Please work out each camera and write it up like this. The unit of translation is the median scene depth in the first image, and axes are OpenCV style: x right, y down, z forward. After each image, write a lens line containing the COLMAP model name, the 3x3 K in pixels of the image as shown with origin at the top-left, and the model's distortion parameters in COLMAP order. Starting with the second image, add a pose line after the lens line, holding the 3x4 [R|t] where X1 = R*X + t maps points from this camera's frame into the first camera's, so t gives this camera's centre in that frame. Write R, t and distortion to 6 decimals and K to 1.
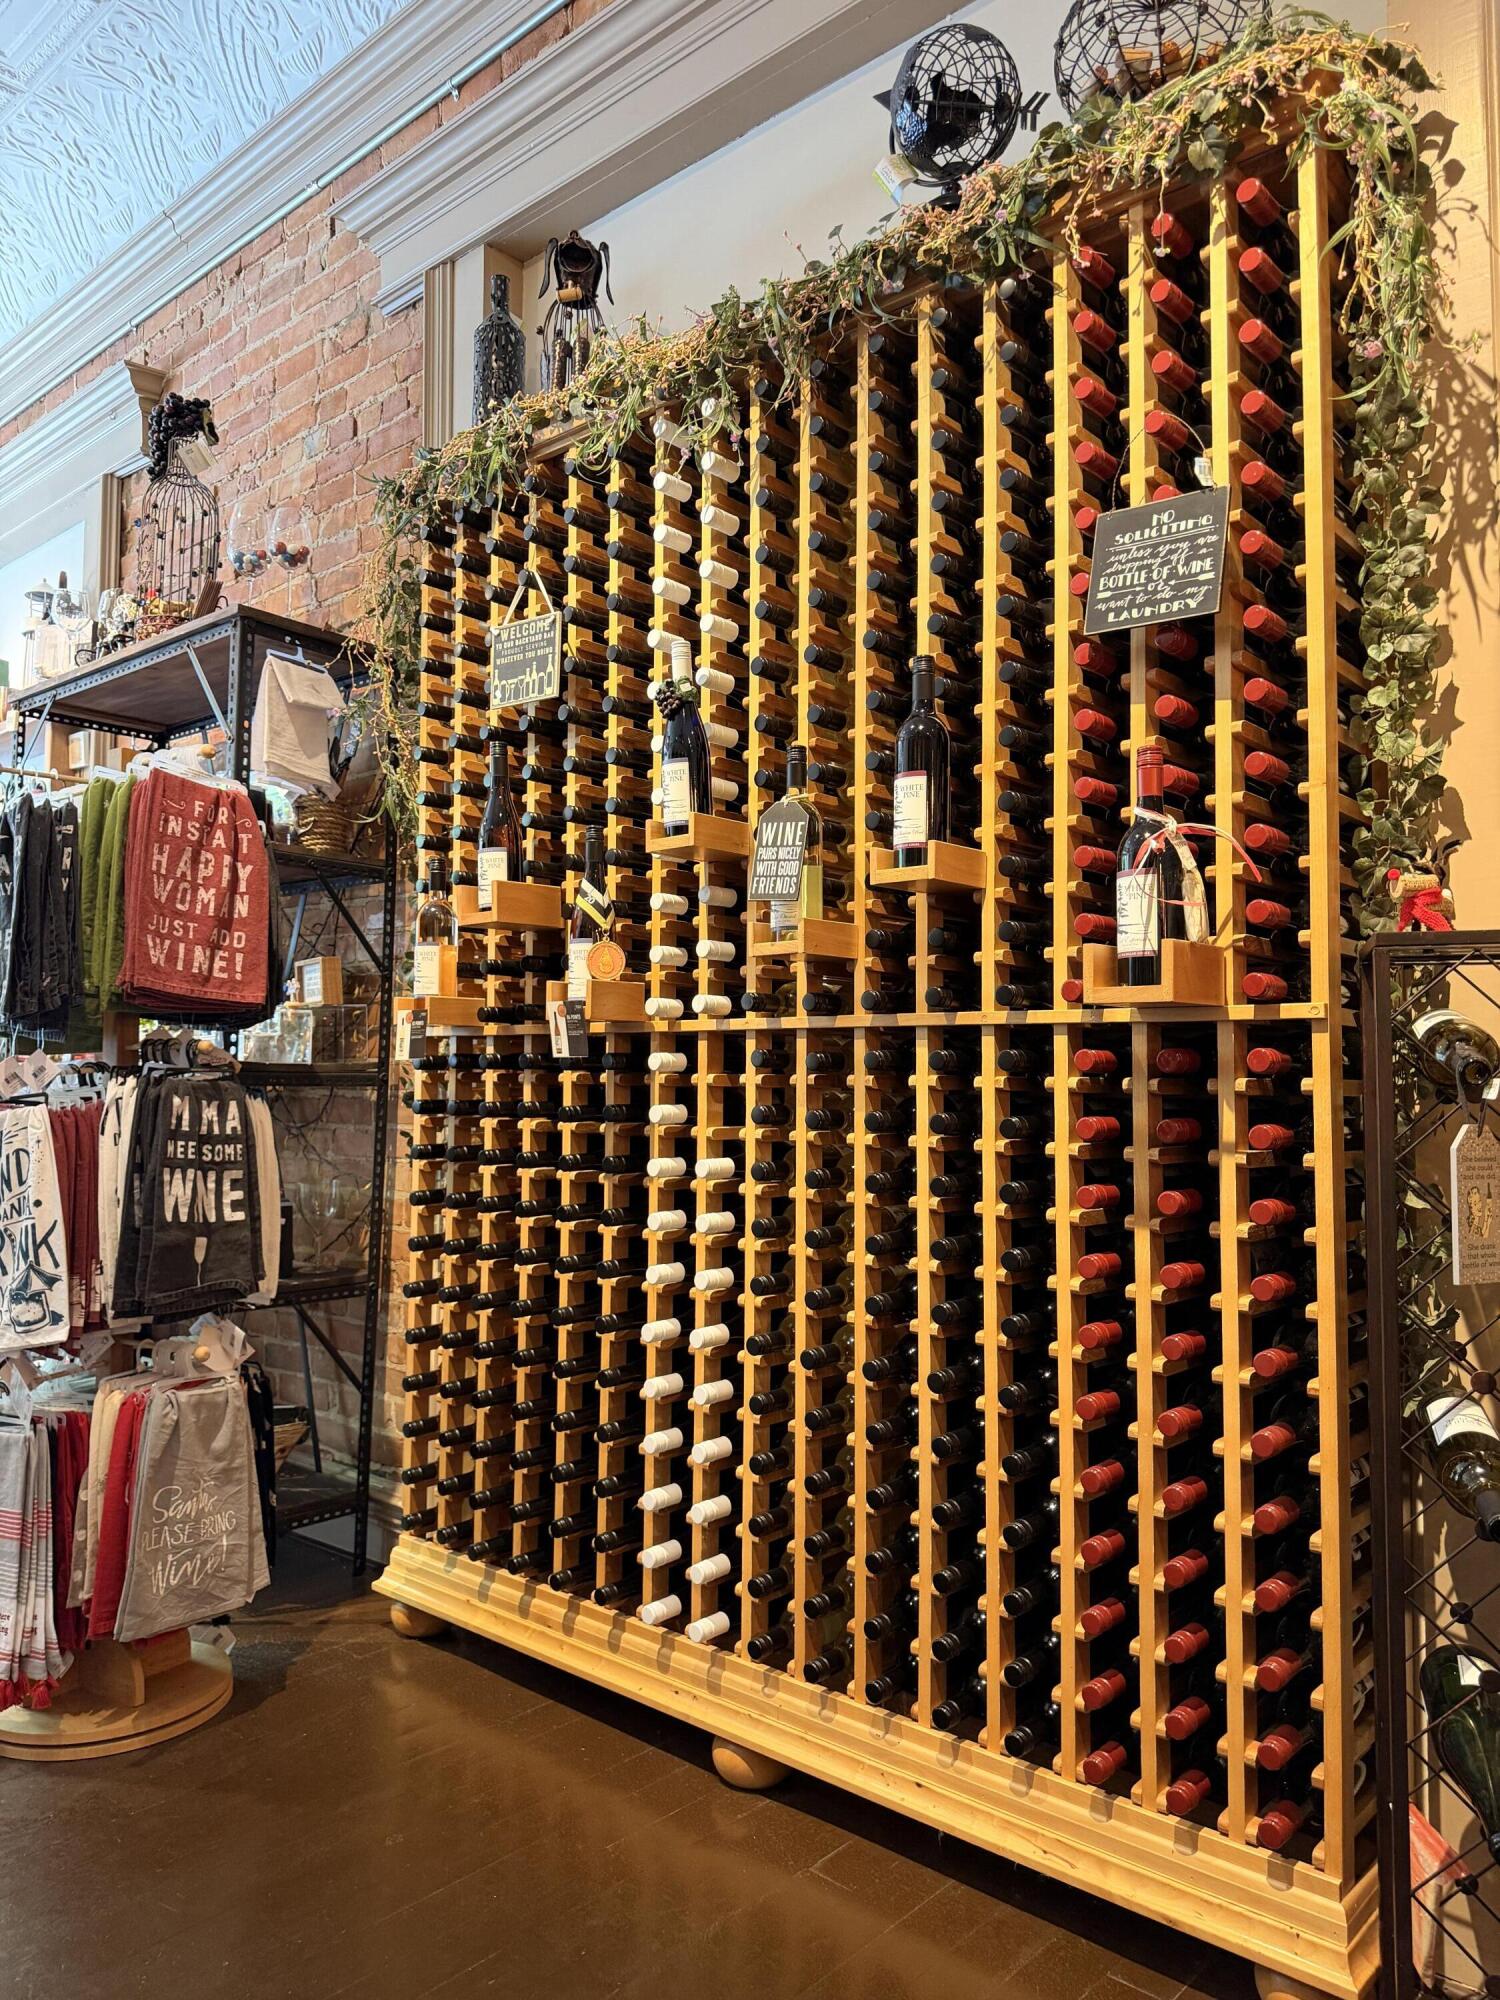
lens RADIAL K [[1449.3, 0, 750.8], [0, 1449.3, 1008.5], [0, 0, 1]] dist [0.012802, -0.002185]
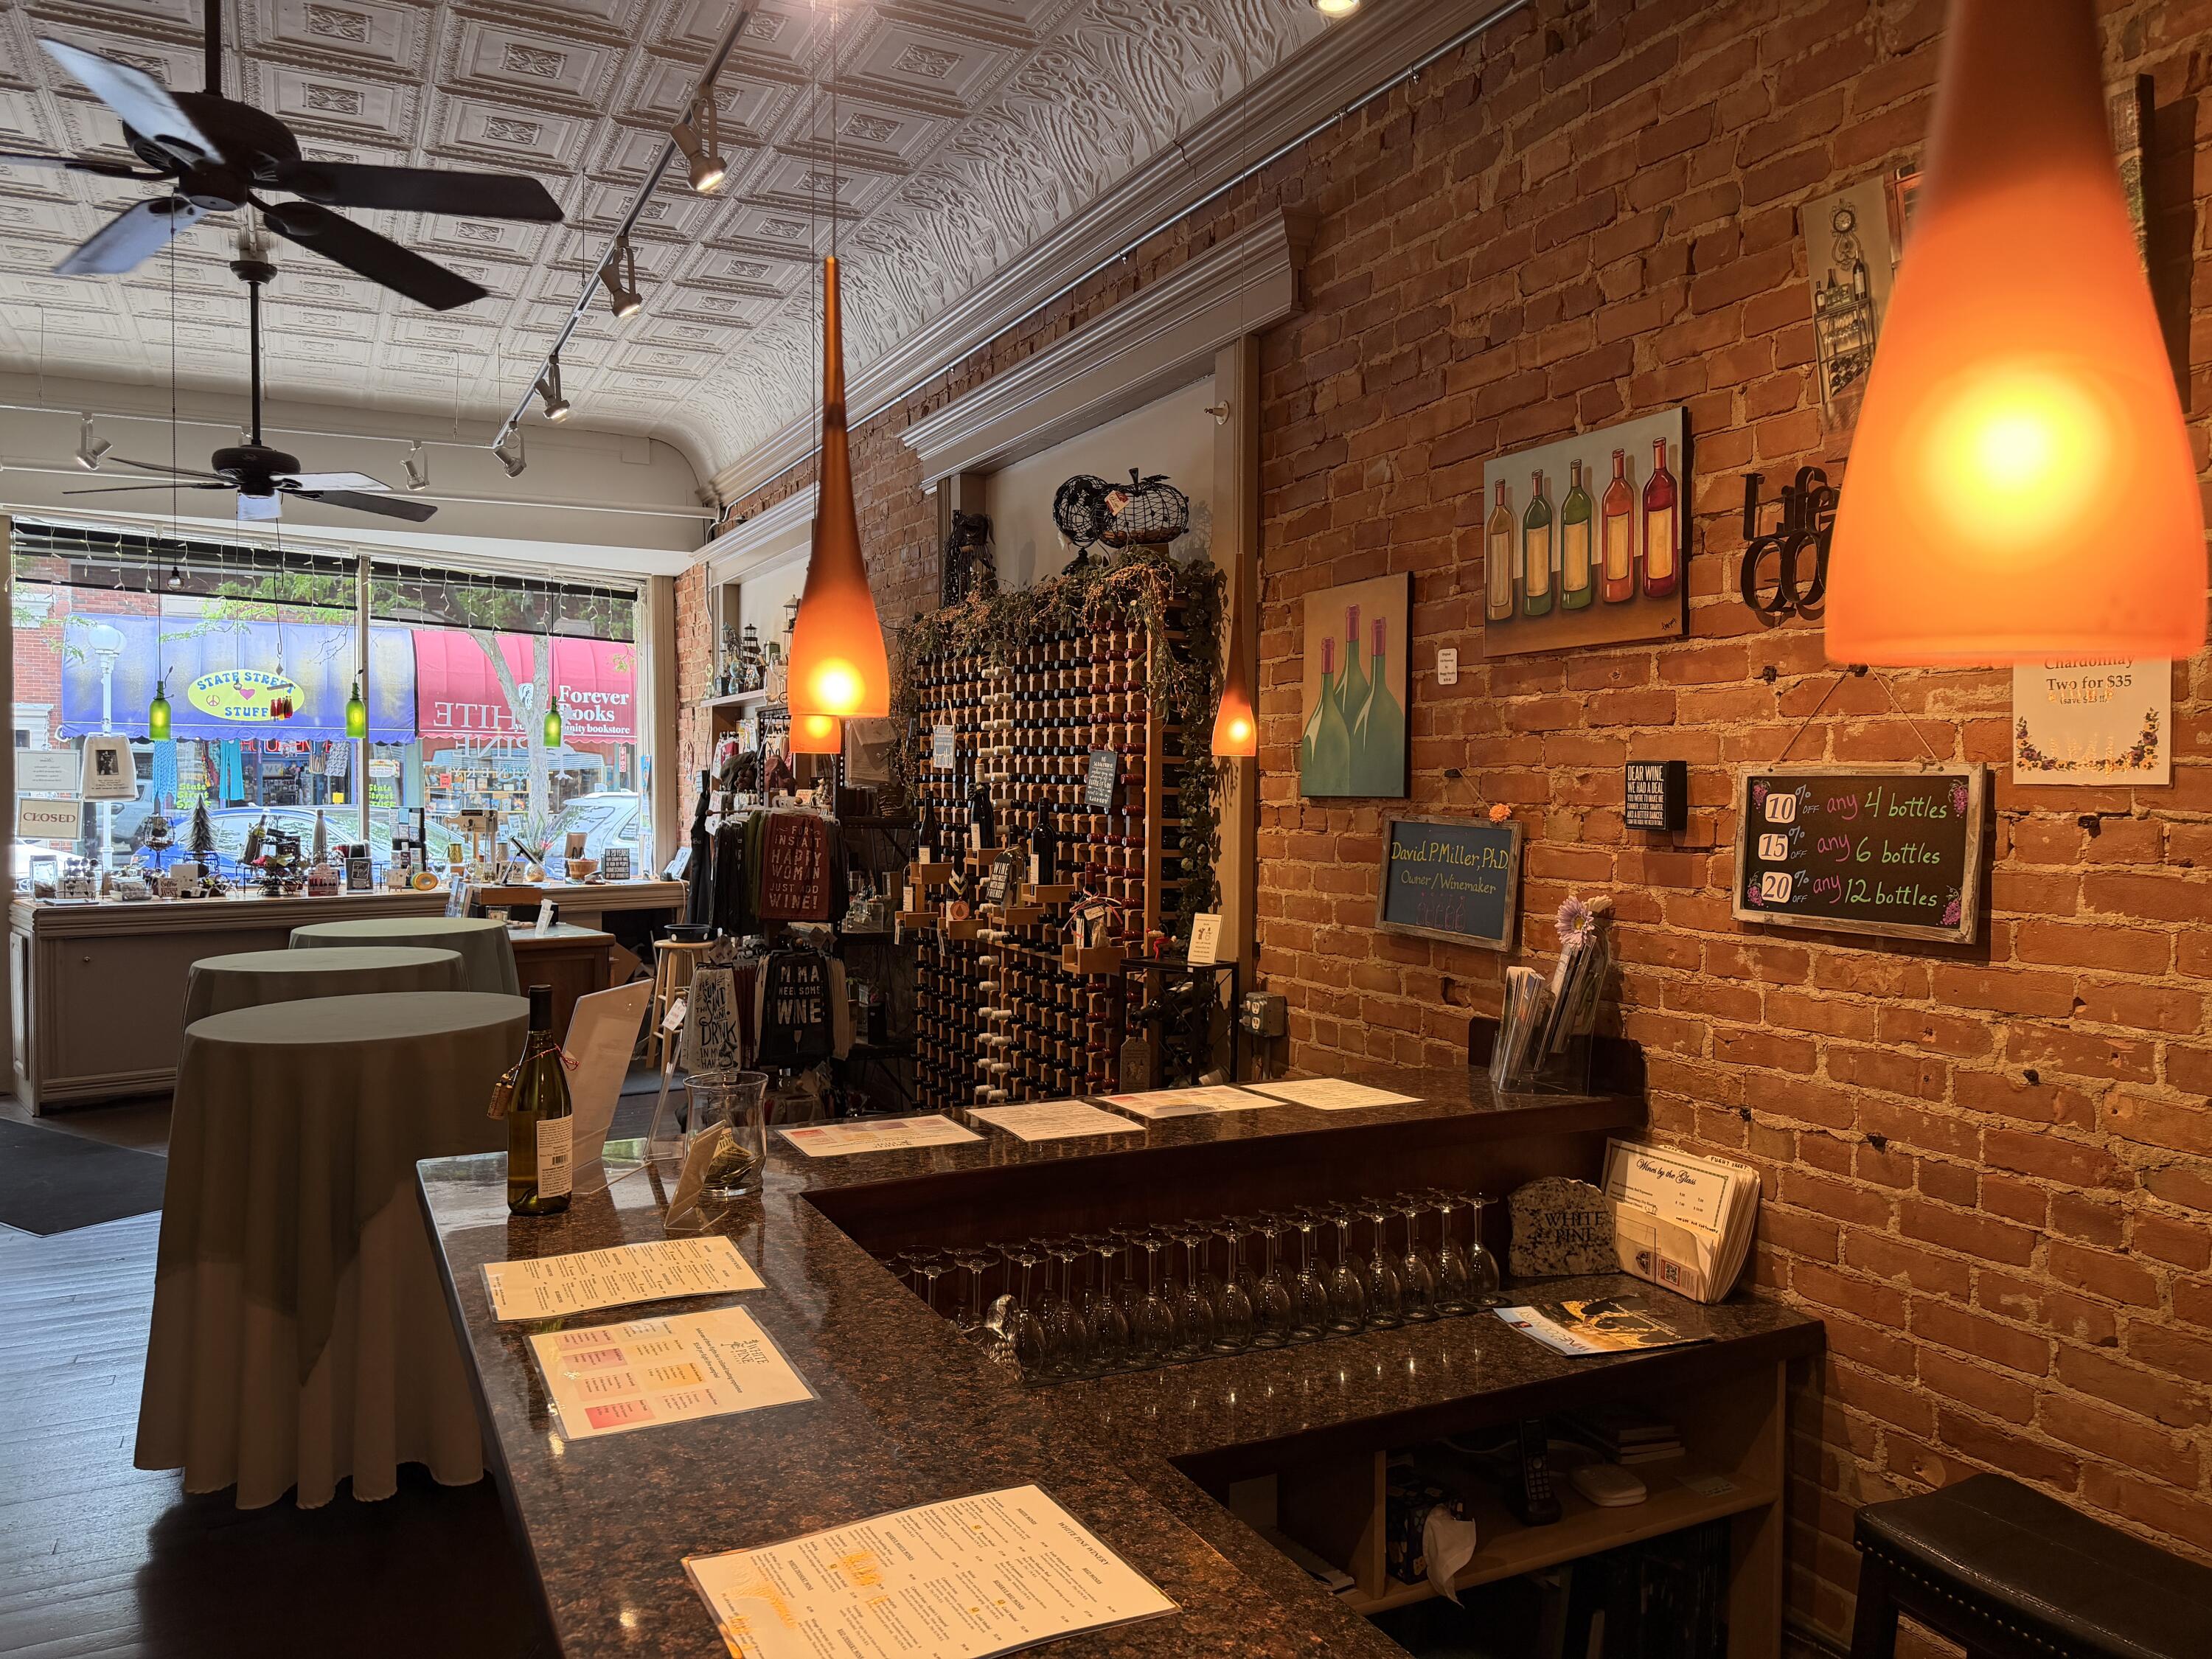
lens RADIAL K [[1602.9, 0, 1107.4], [0, 1602.9, 820.7], [0, 0, 1]] dist [0.012802, -0.002185]
pose [[0.931043, 0.012721, -0.364688, 0.918822], [0.013998, 0.997412, 0.070528, -0.316351], [0.364642, -0.070769, 0.928455, -1.026988]]
